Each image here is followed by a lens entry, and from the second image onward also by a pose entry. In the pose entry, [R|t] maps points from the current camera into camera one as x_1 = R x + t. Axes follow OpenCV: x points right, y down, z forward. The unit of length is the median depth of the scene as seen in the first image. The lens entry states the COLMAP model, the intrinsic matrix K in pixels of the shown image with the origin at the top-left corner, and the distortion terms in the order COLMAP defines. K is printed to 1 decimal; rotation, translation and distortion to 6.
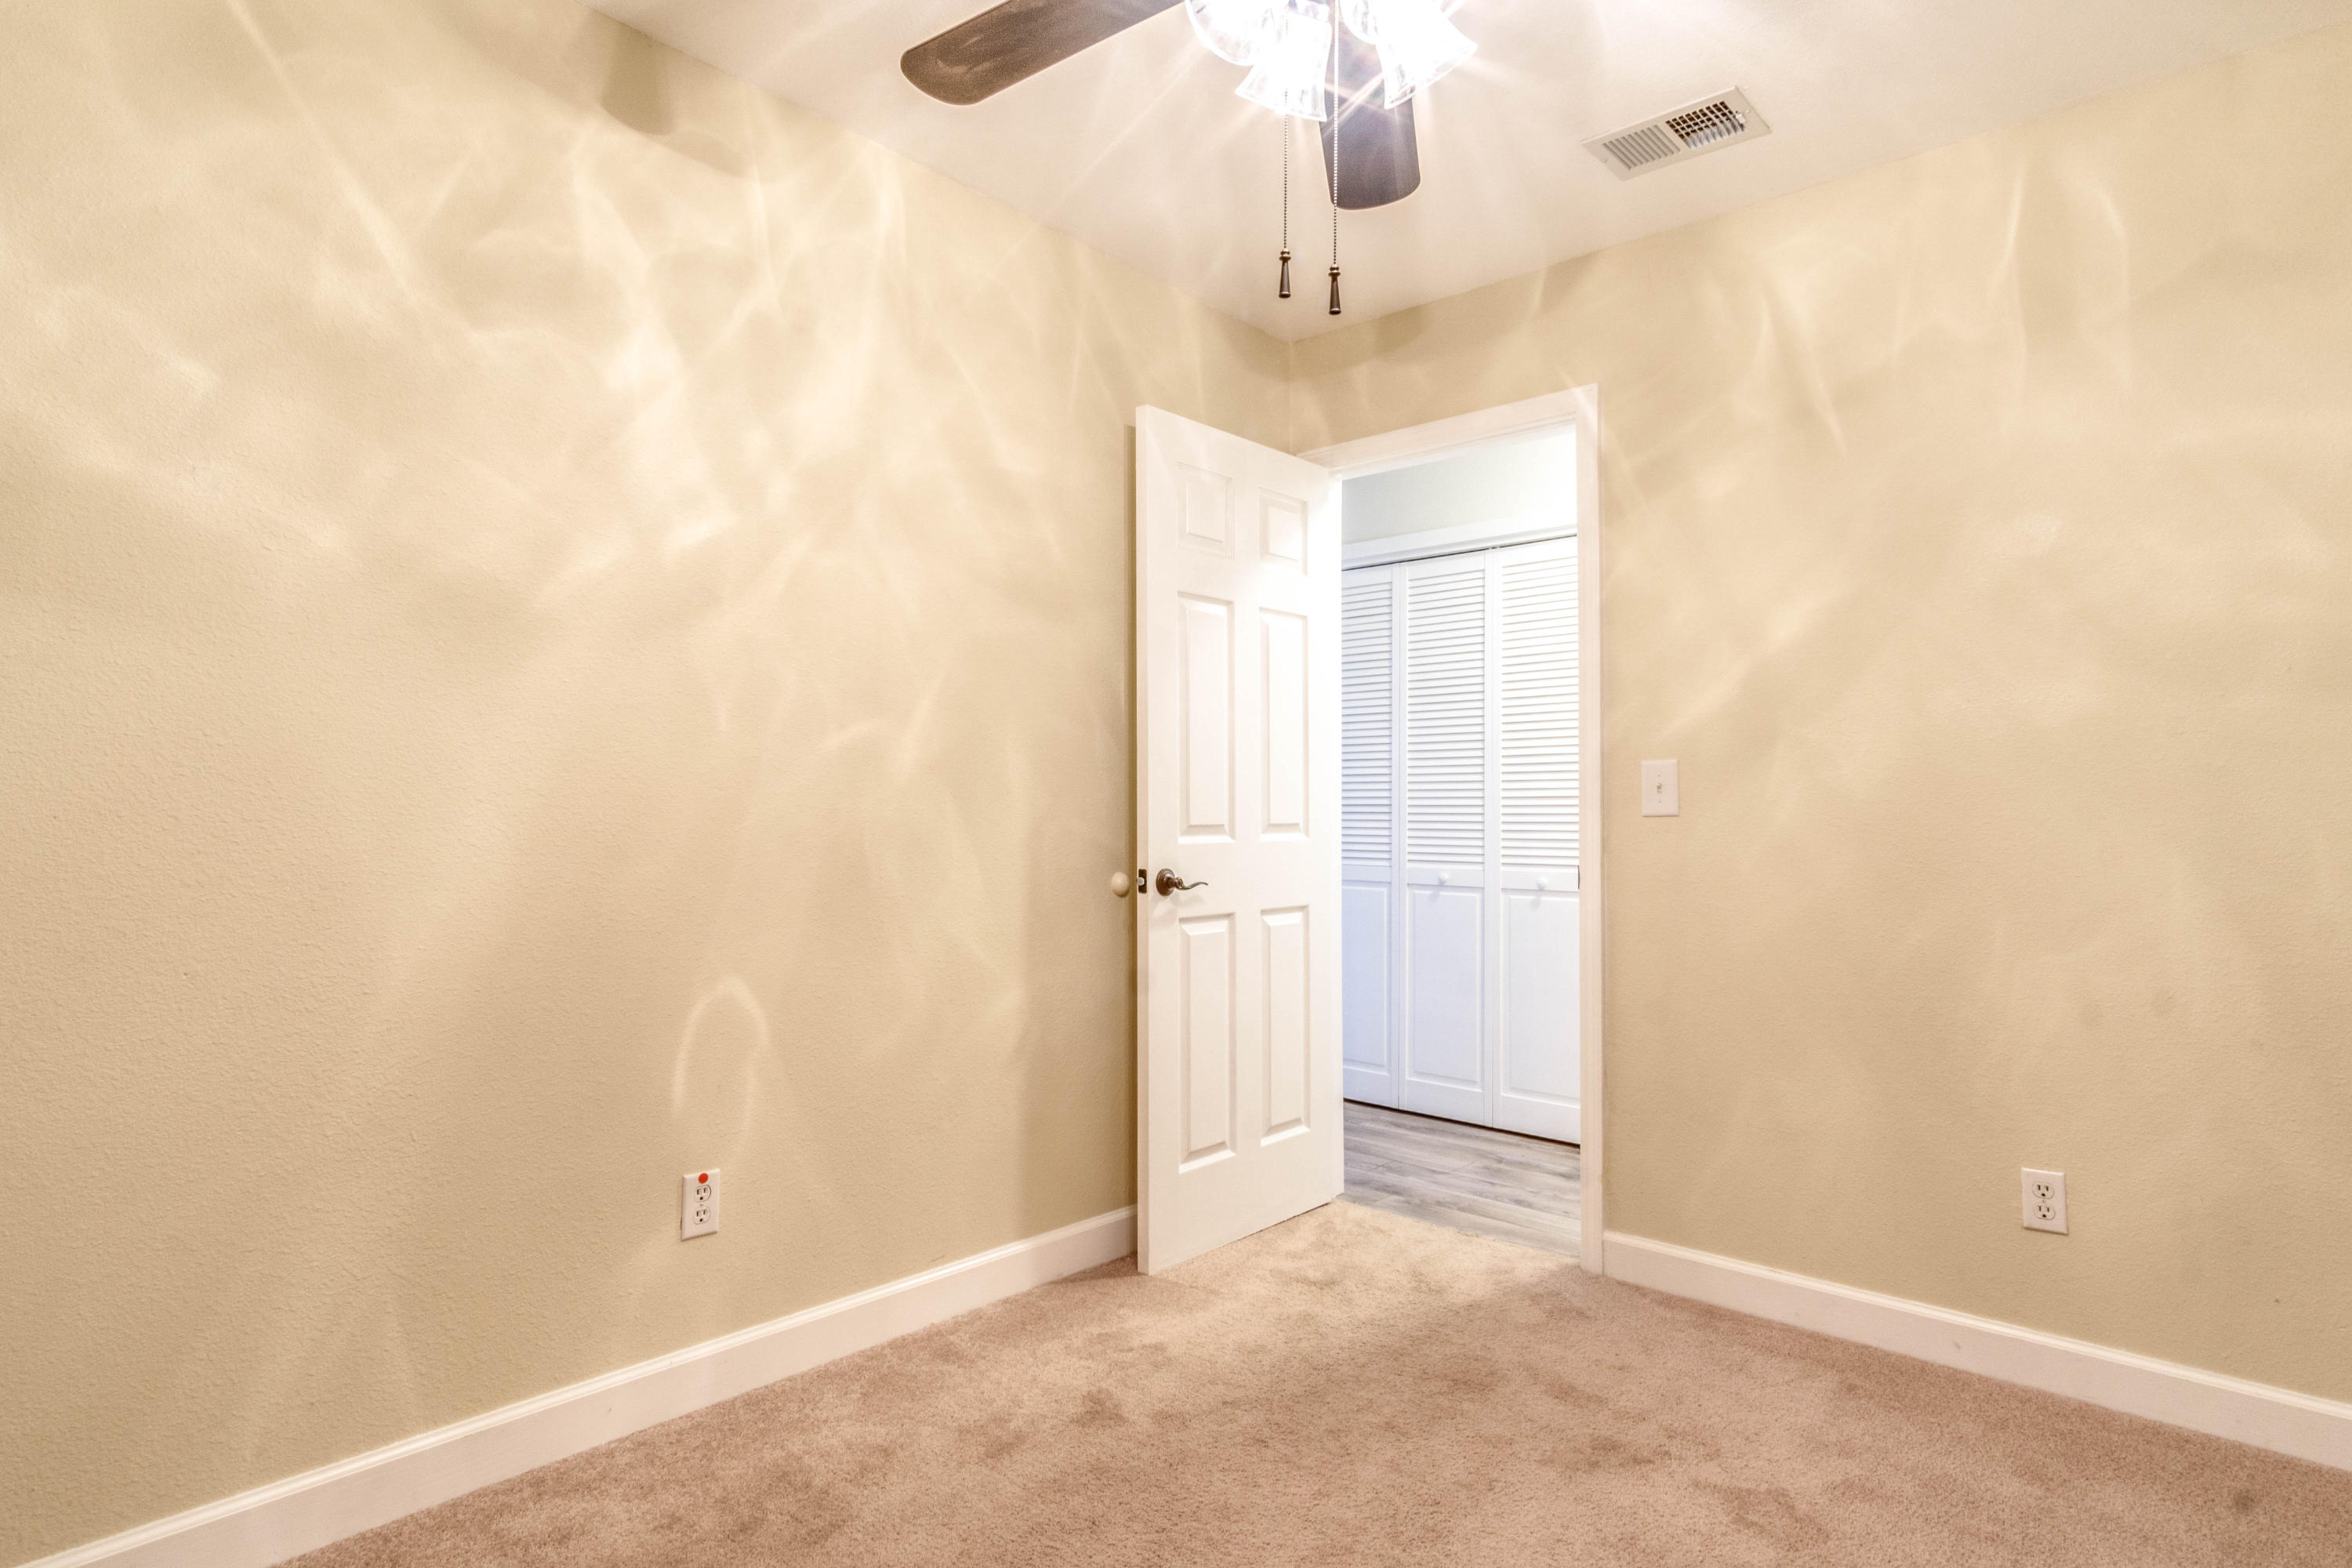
lens RADIAL K [[1295.2, 0, 1176.0], [0, 1295.2, 784.0], [0, 0, 1]] dist [-0.002035, 0.000104]
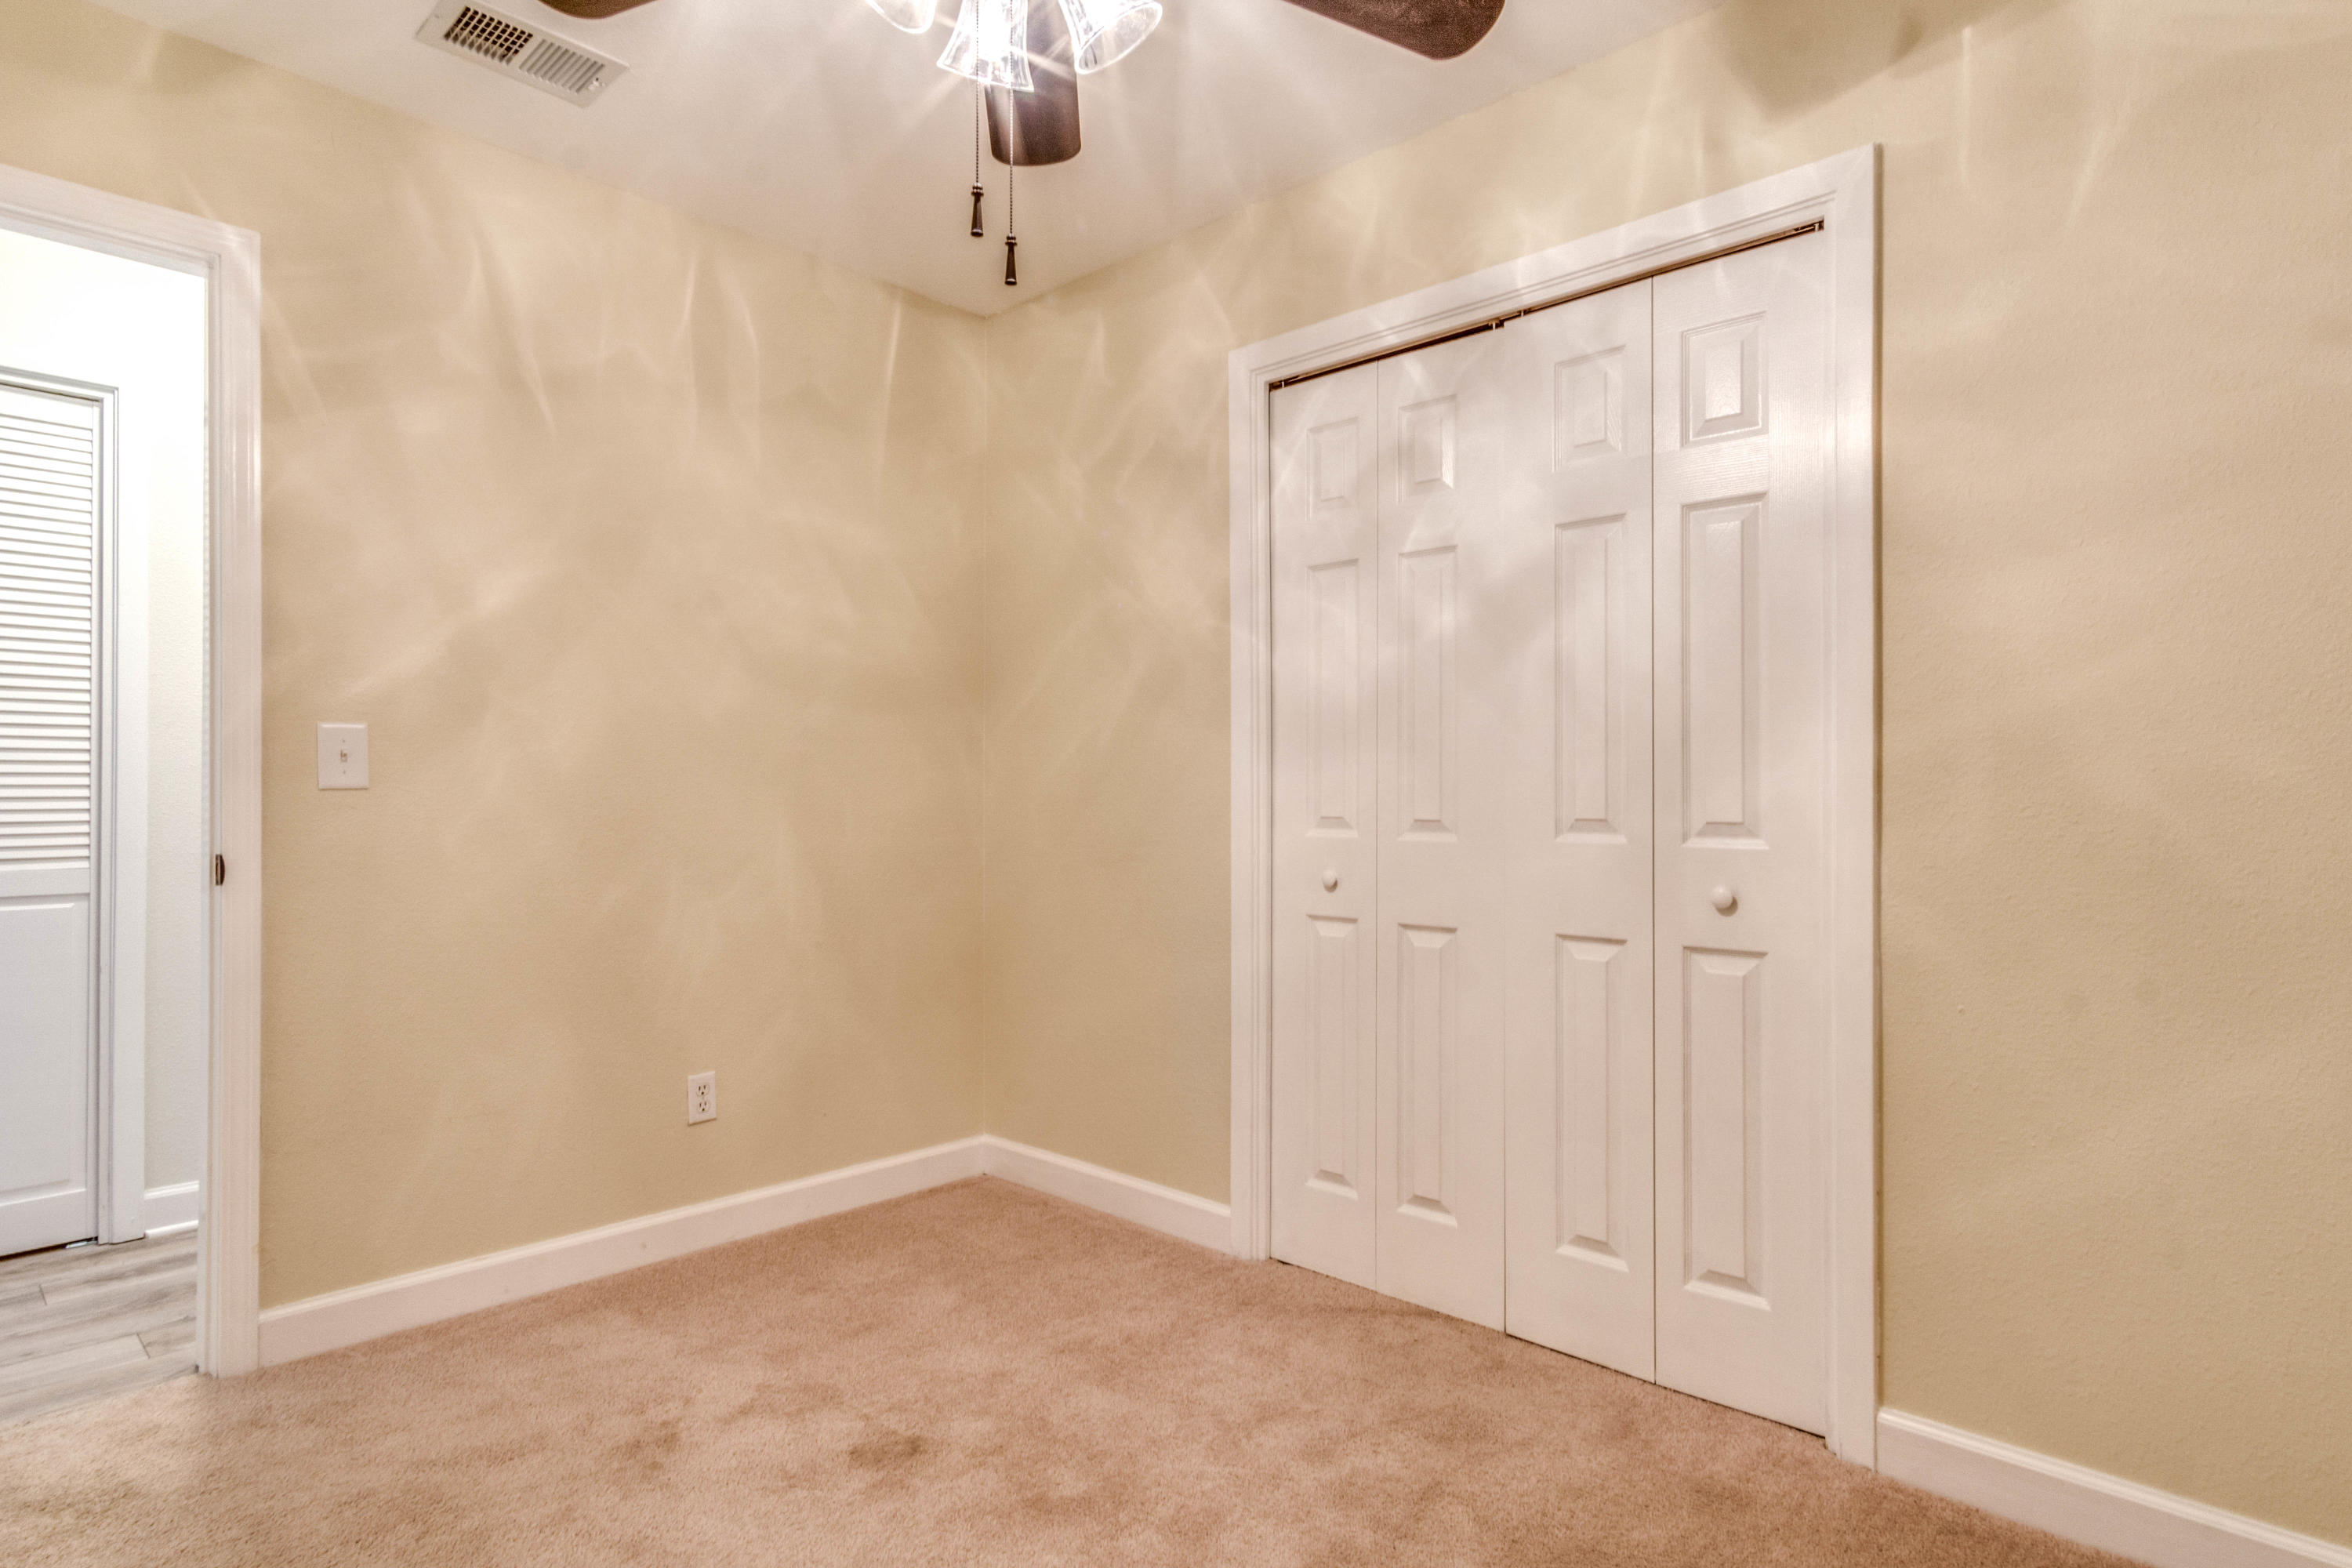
lens RADIAL K [[1252.9, 0, 1176.0], [0, 1252.9, 784.0], [0, 0, 1]] dist [0.006646, 0.000729]
pose [[0.014094, -0.001221, 0.999900, -0.479173], [-0.027108, 0.999631, 0.001603, 0.005266], [-0.999533, -0.027128, 0.014056, 0.484069]]
